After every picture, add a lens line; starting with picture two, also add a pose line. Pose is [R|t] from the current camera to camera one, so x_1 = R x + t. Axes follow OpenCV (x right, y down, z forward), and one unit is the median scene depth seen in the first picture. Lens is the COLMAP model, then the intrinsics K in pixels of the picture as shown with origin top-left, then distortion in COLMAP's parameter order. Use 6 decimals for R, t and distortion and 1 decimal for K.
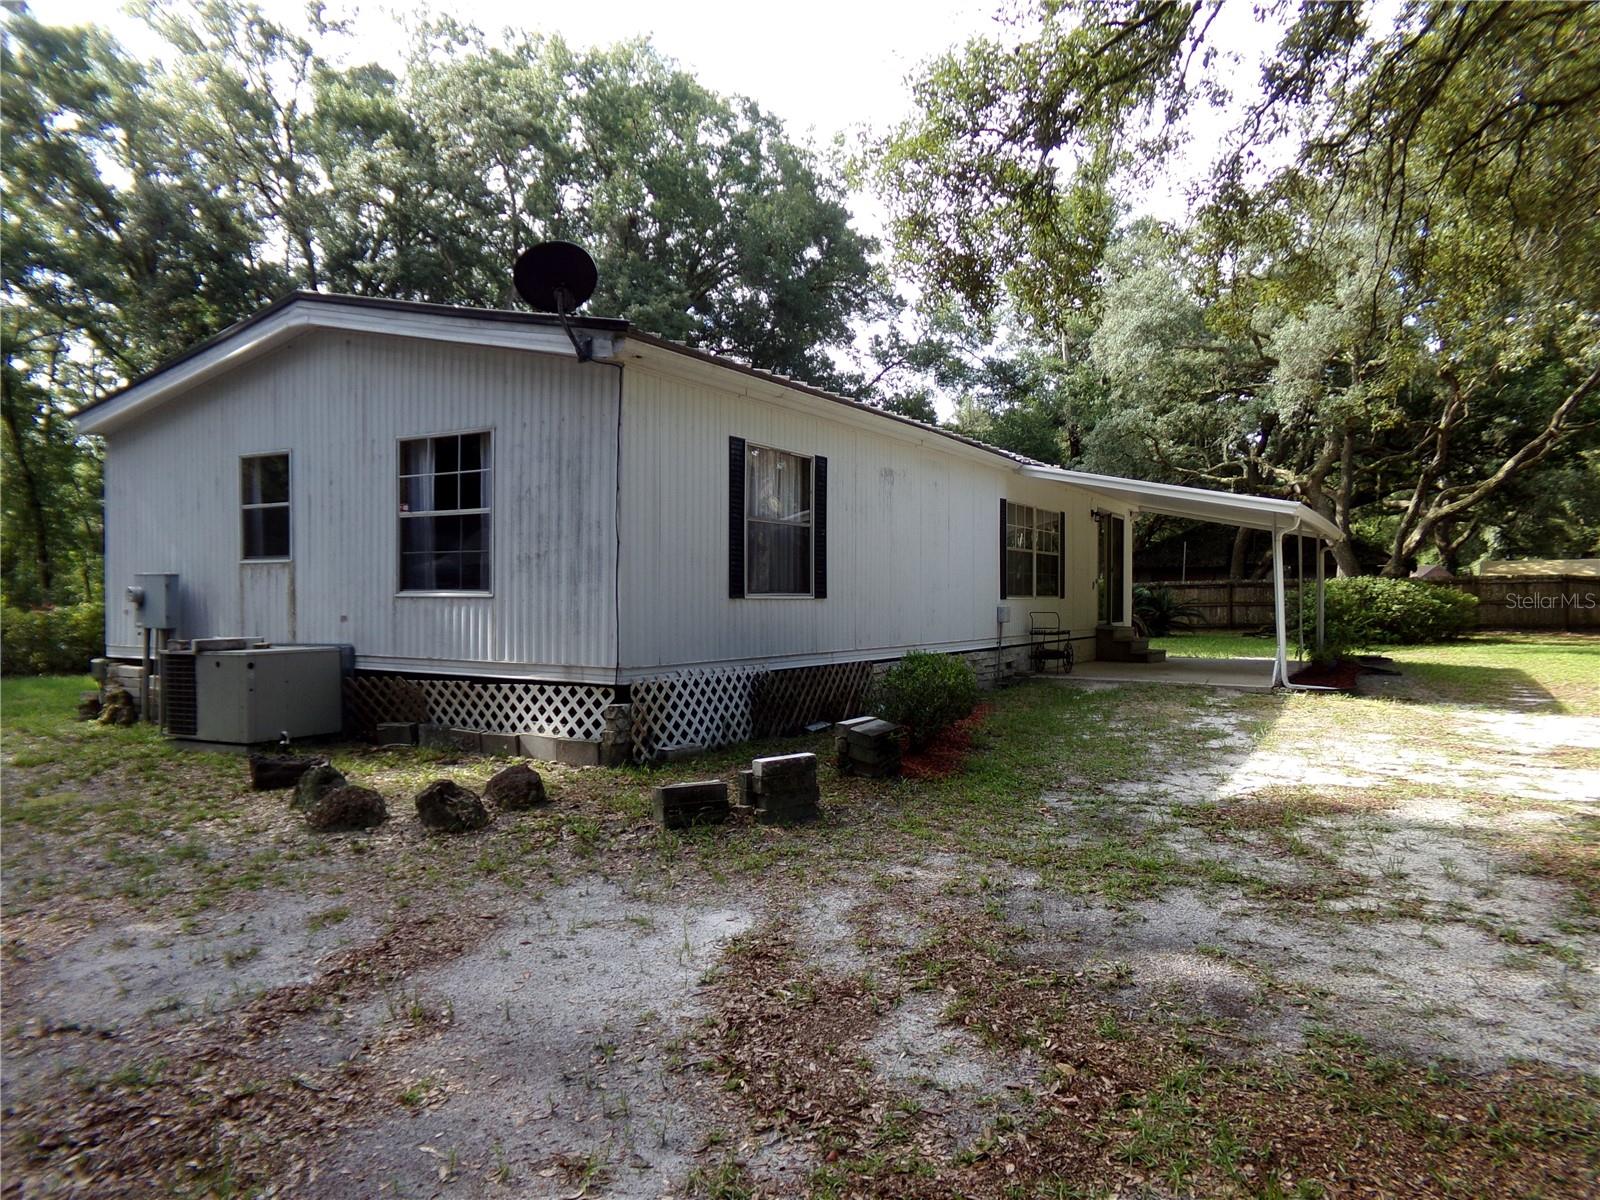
lens RADIAL K [[1071.7, 0, 801.5], [0, 1071.7, 601.0], [0, 0, 1]] dist [0.003615, 0.002746]
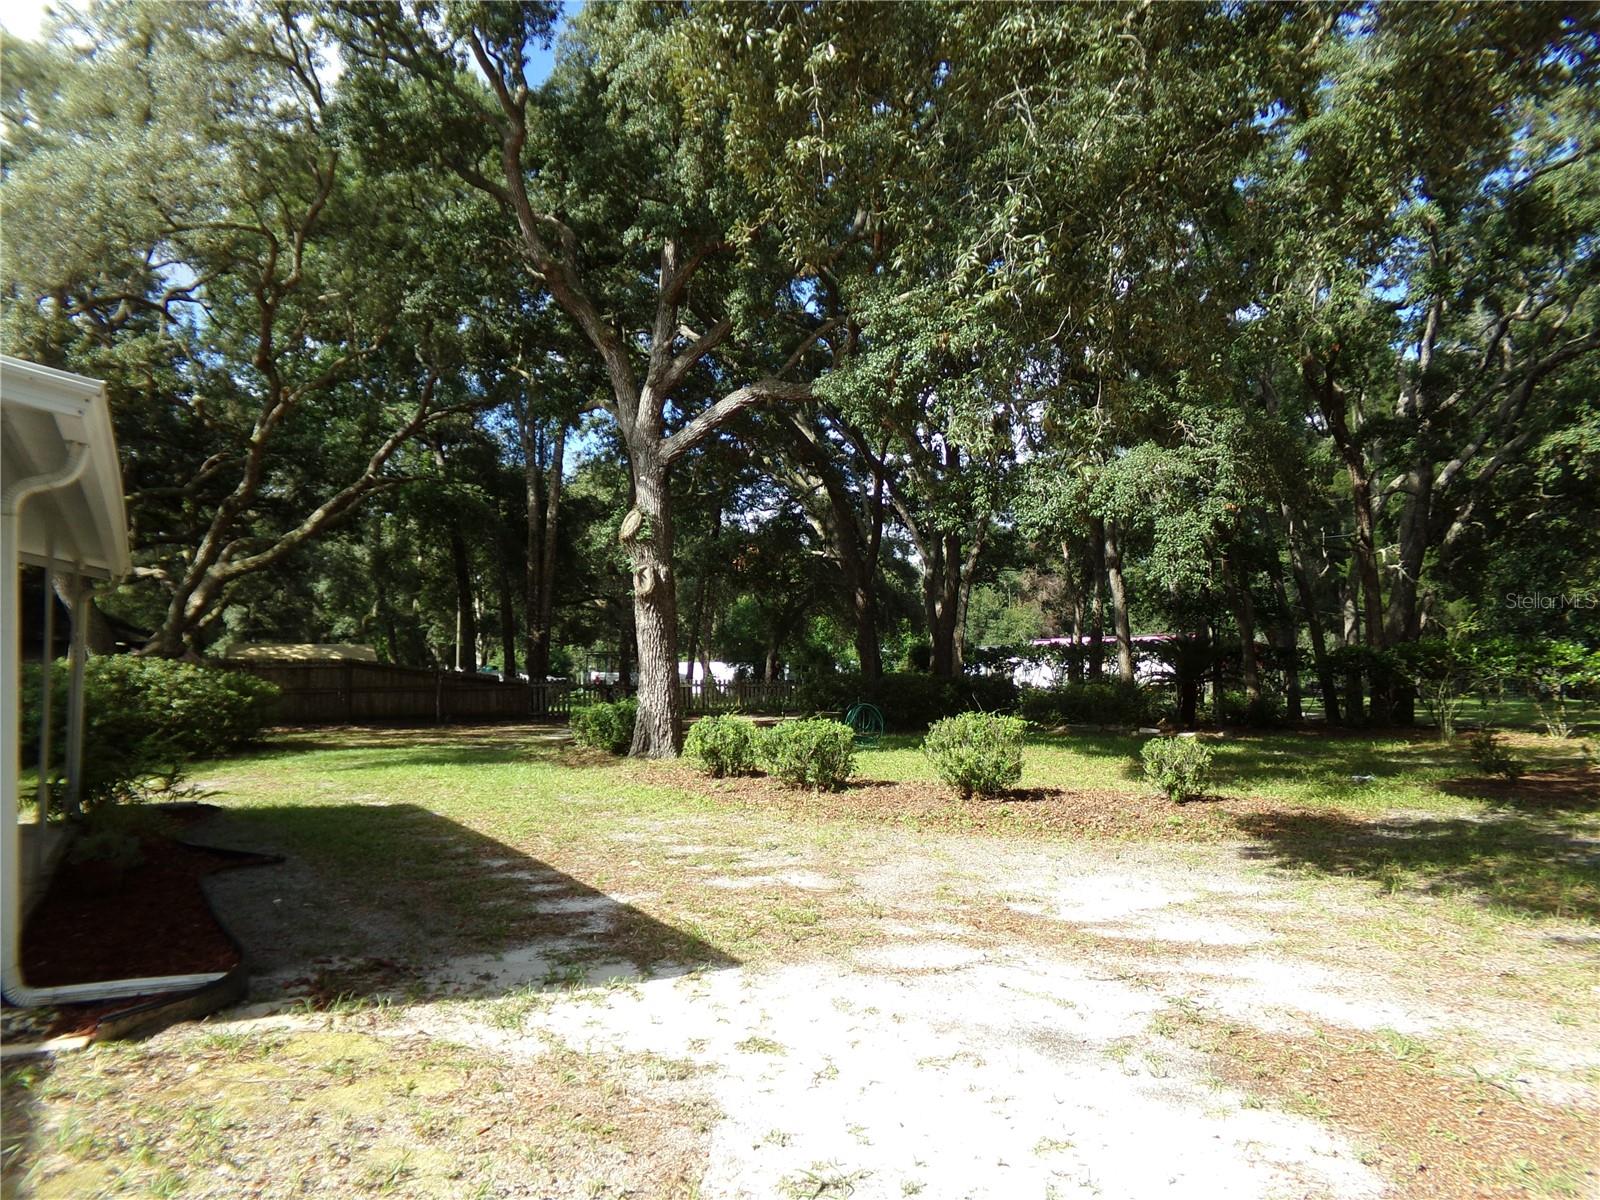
lens RADIAL K [[1071.7, 0, 801.9], [0, 1071.7, 604.0], [0, 0, 1]] dist [0.003615, 0.002746]
pose [[0.473648, 0.058618, 0.878761, 0.159875], [0.006974, 0.997502, -0.070297, -0.005692], [-0.880687, 0.039425, 0.472056, 0.360180]]
